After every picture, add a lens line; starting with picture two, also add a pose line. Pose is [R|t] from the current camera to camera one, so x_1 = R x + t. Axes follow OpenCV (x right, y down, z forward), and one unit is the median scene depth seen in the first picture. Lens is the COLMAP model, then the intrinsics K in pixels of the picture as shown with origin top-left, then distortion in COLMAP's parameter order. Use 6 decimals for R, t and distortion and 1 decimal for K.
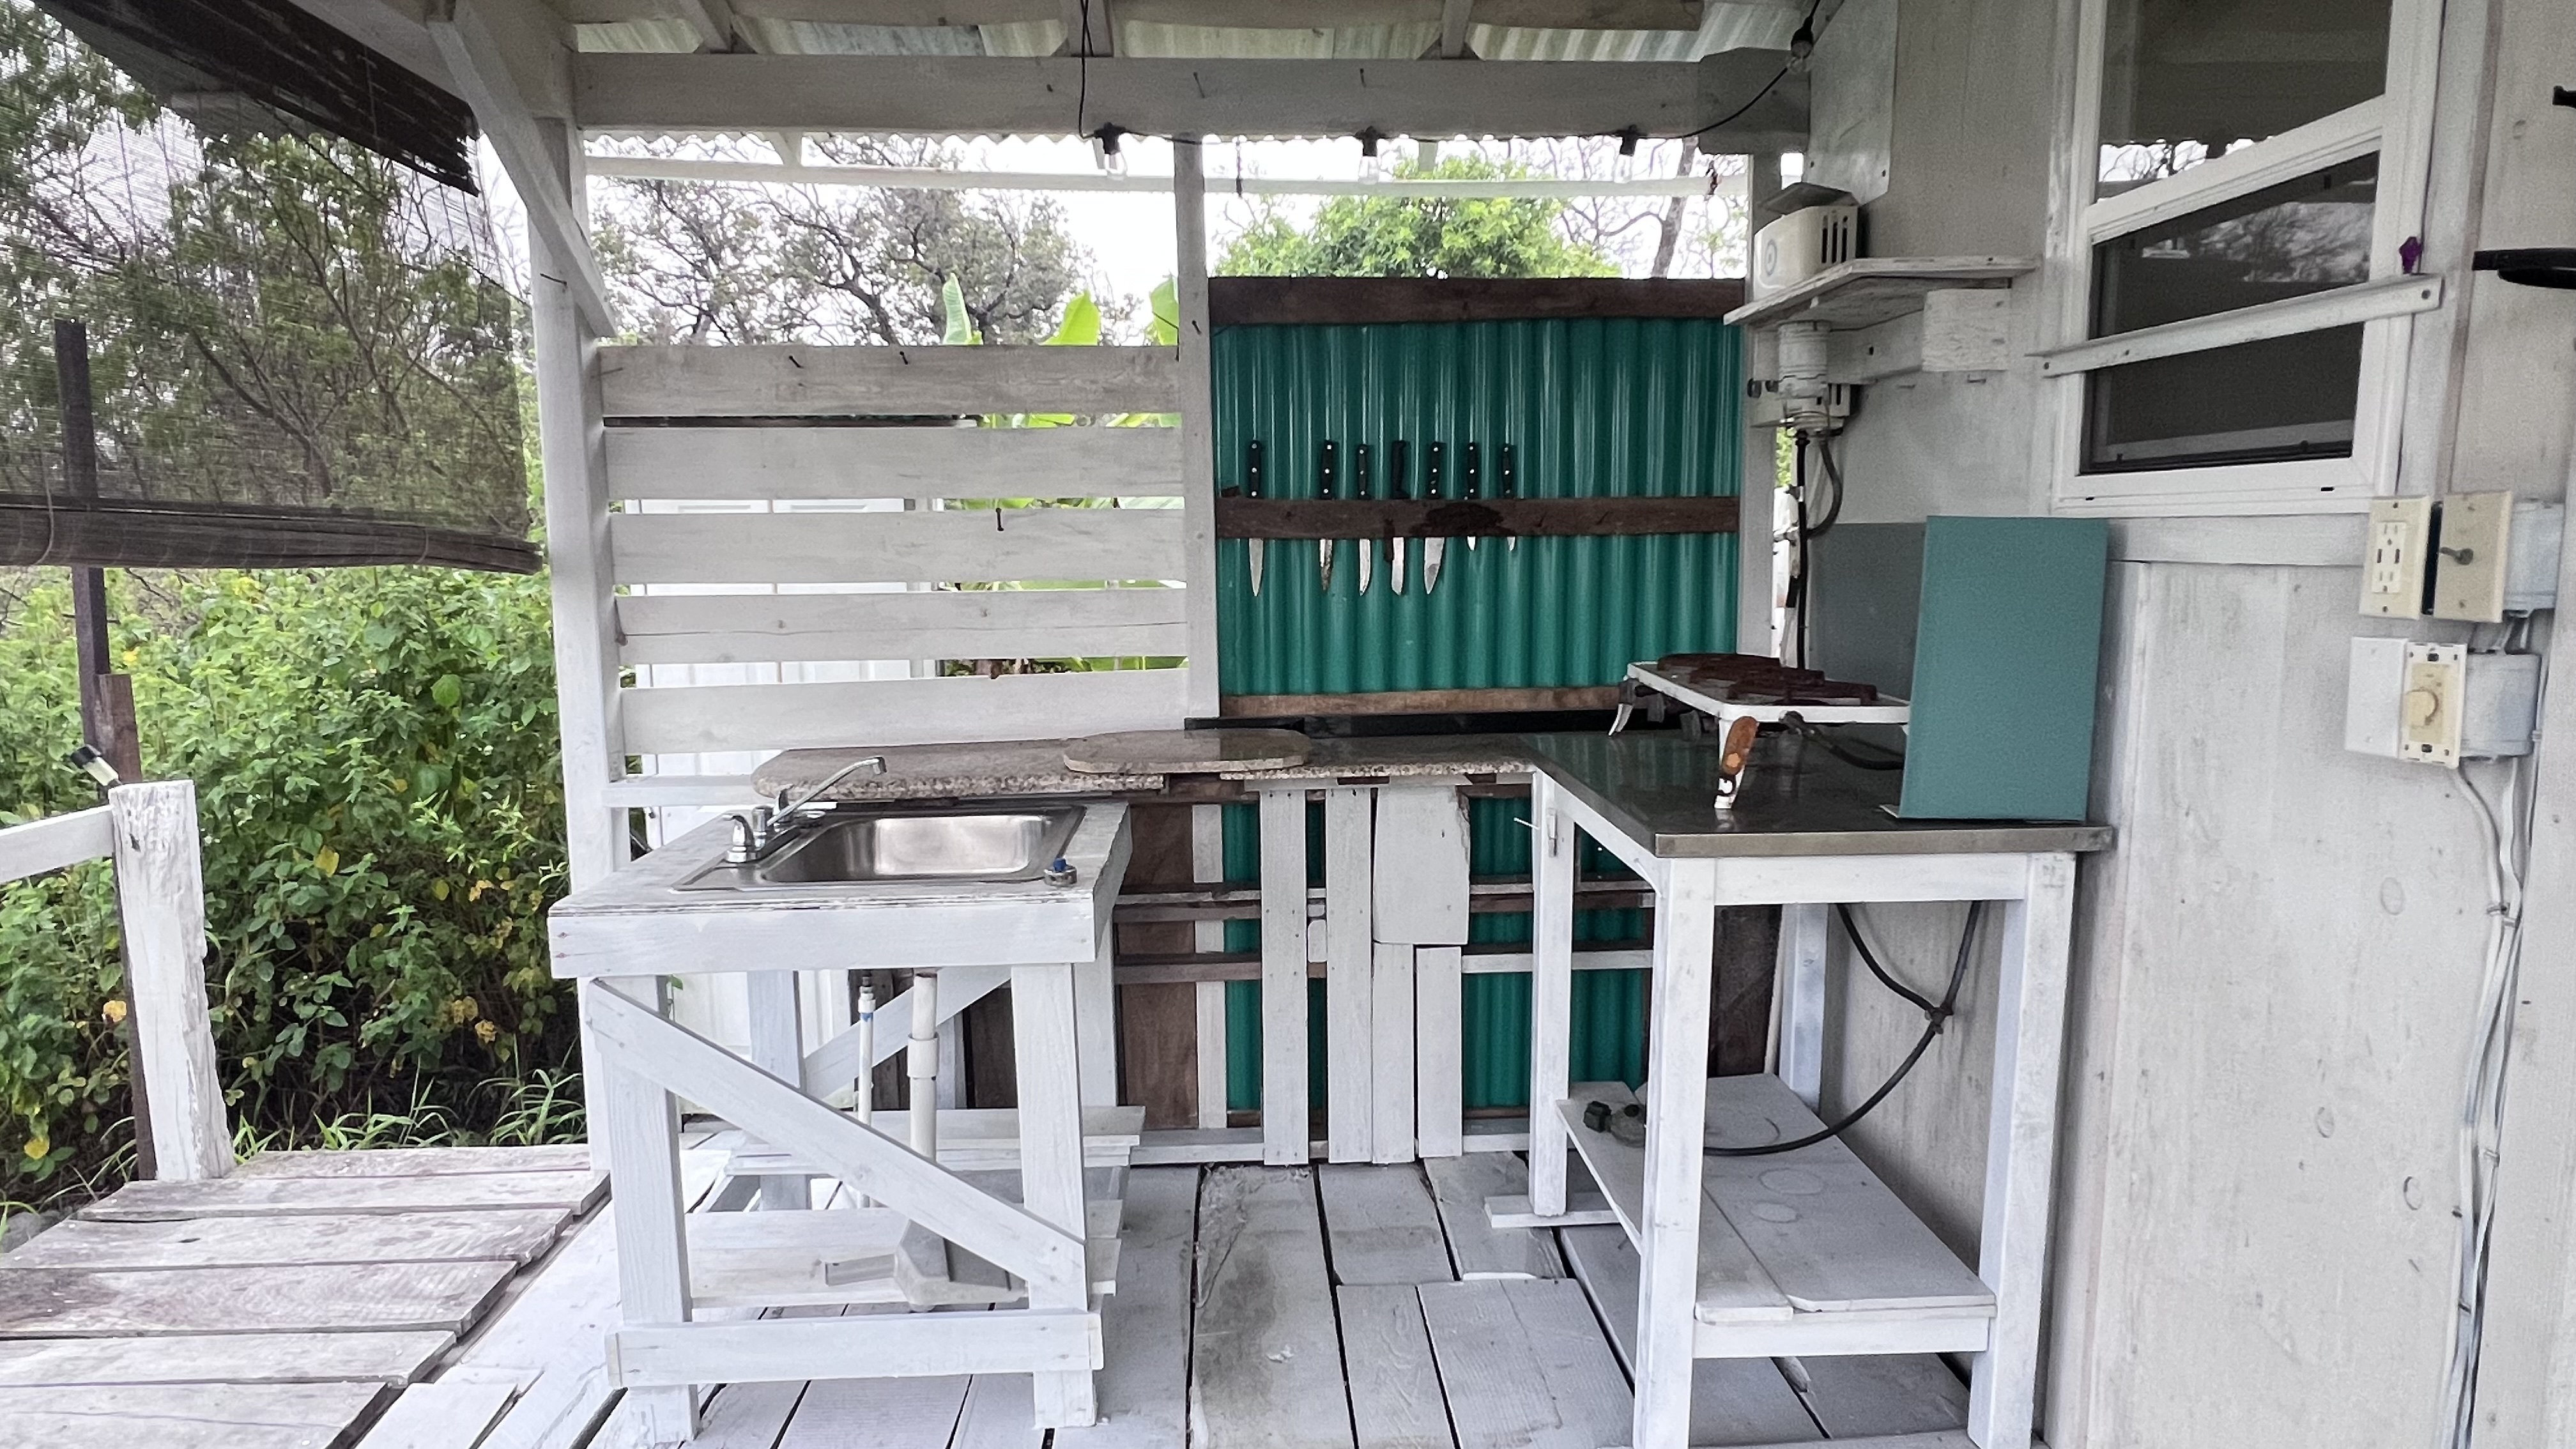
lens RADIAL K [[1522.7, 0, 1297.2], [0, 1522.7, 735.5], [0, 0, 1]] dist [0.009890, 0.000237]
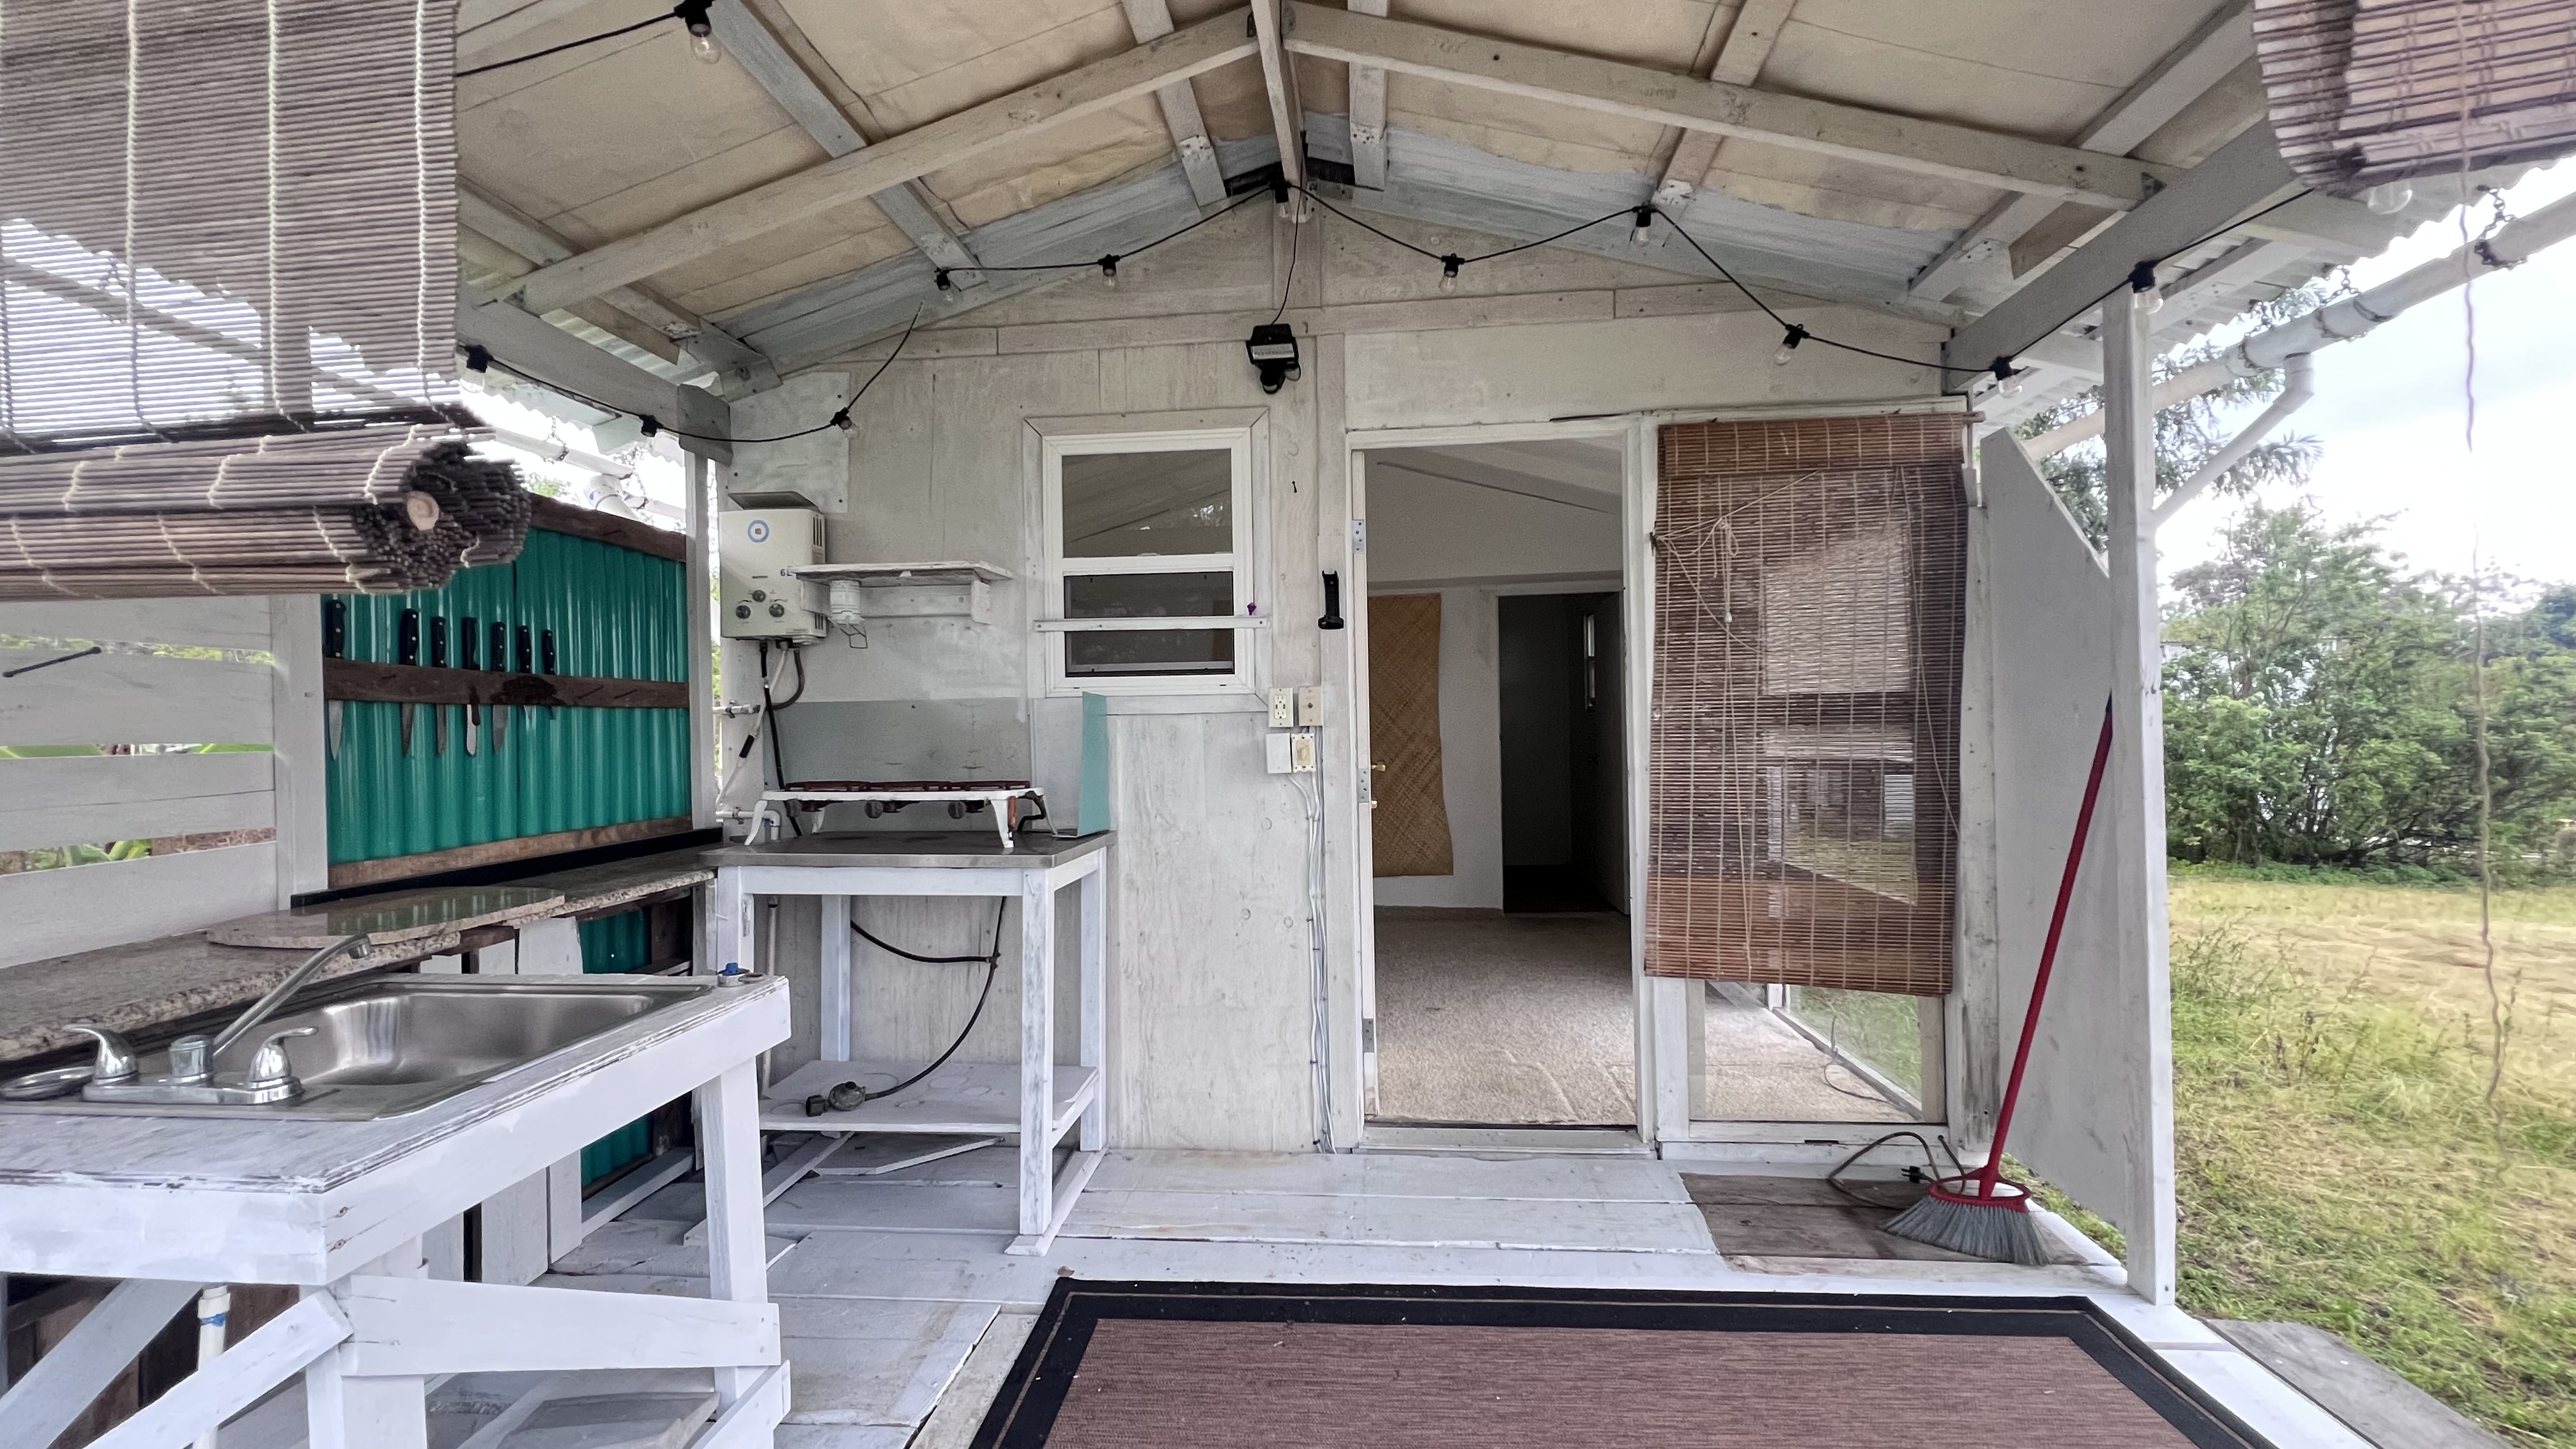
lens RADIAL K [[1012.6, 0, 1281.4], [0, 1012.6, 727.1], [0, 0, 1]] dist [-0.000225, -0.000008]
pose [[0.144764, 0.010369, 0.989412, -0.583726], [0.145672, 0.988826, -0.031677, -0.005618], [-0.978684, 0.148715, 0.141636, 0.331121]]
